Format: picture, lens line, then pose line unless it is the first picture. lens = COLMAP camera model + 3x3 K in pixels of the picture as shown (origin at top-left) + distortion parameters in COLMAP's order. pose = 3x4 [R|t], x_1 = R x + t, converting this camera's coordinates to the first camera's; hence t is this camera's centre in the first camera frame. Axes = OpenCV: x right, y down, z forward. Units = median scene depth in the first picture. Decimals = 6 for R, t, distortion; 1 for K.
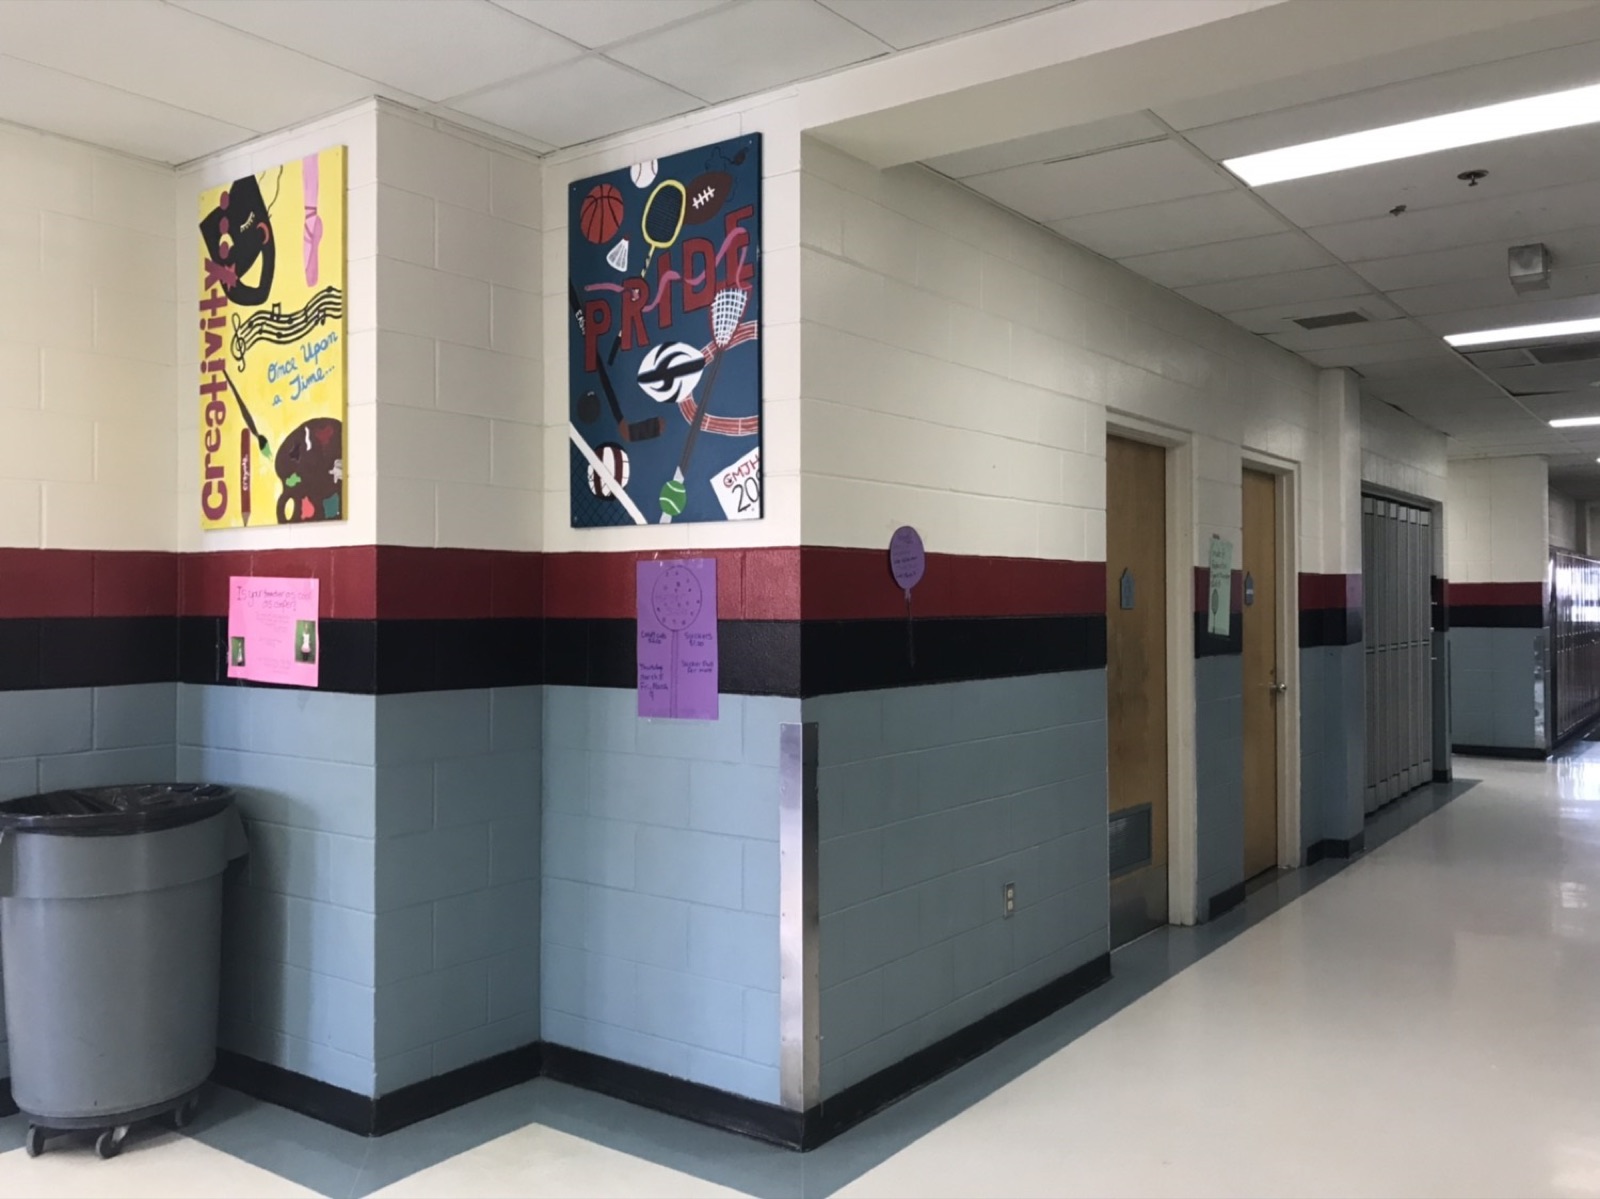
lens RADIAL K [[1327.4, 0, 800.0], [0, 1327.4, 599.5], [0, 0, 1]] dist [0.009937, -0.133134]
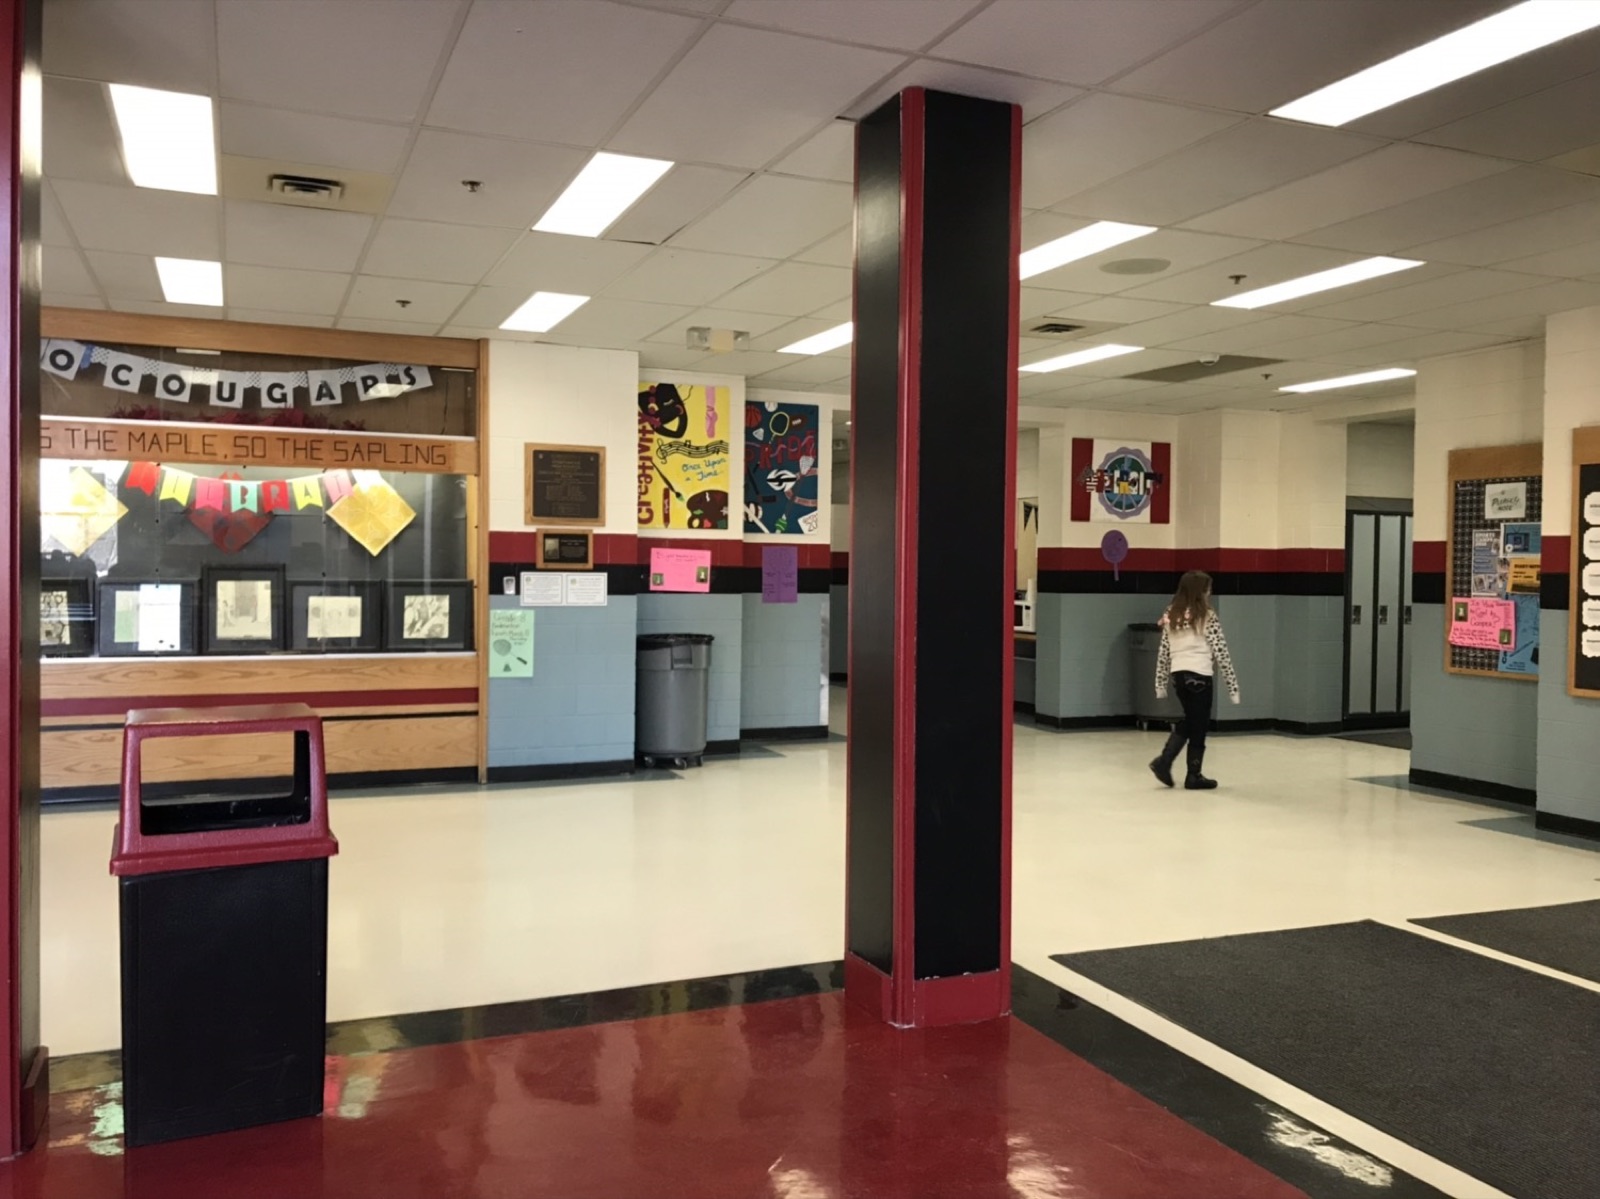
lens RADIAL K [[1327.4, 0, 800.0], [0, 1327.4, 599.5], [0, 0, 1]] dist [0.009937, -0.133134]
pose [[0.519851, -0.011296, 0.854182, -2.459226], [-0.016824, 0.999583, 0.023458, 0.015566], [-0.854091, -0.026565, 0.519445, -0.501424]]
